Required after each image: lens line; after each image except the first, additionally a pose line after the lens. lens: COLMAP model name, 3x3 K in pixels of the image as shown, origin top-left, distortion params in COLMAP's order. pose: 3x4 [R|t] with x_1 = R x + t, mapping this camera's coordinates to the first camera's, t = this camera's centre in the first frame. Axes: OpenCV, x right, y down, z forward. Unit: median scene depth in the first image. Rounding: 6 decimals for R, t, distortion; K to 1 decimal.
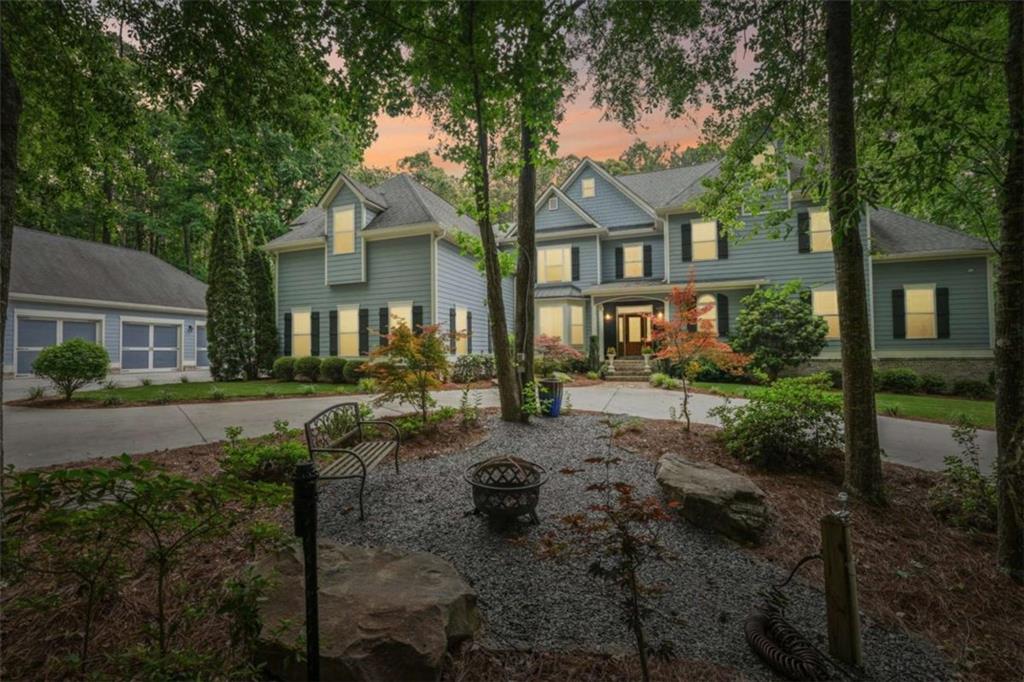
lens RADIAL K [[421.4, 0, 512.0], [0, 421.4, 341.0], [0, 0, 1]] dist [-0.028186, -0.000034]
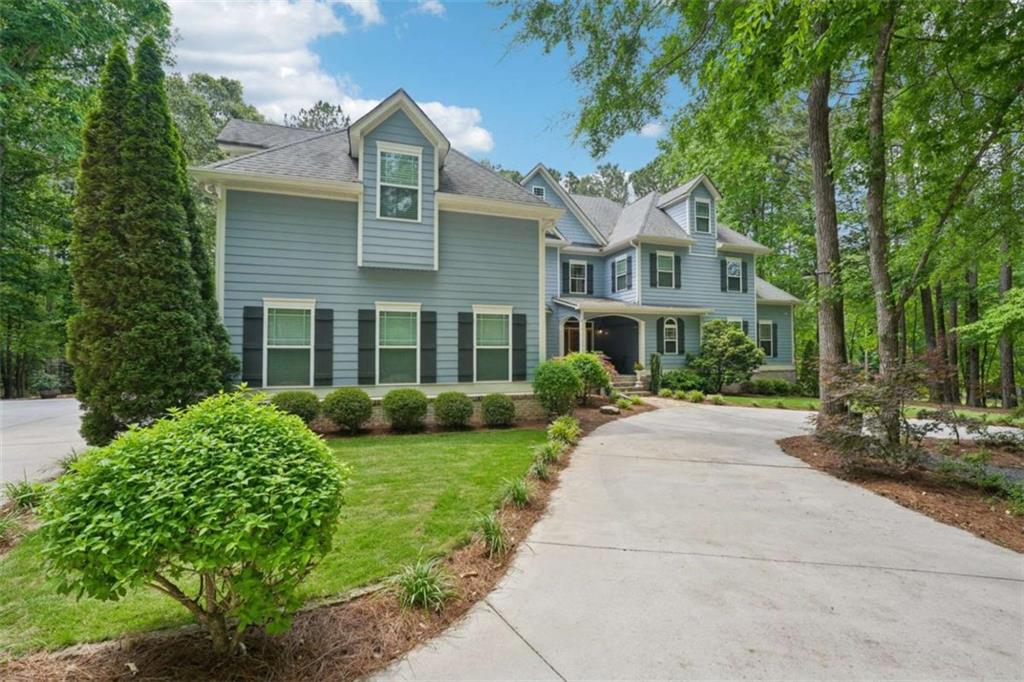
lens RADIAL K [[428.7, 0, 512.0], [0, 428.7, 341.0], [0, 0, 1]] dist [-0.000342, -0.000039]
pose [[0.790643, 0.027364, 0.611666, -0.668516], [-0.018492, 0.999612, -0.020817, -0.013594], [-0.611998, 0.005148, 0.790842, 0.374279]]
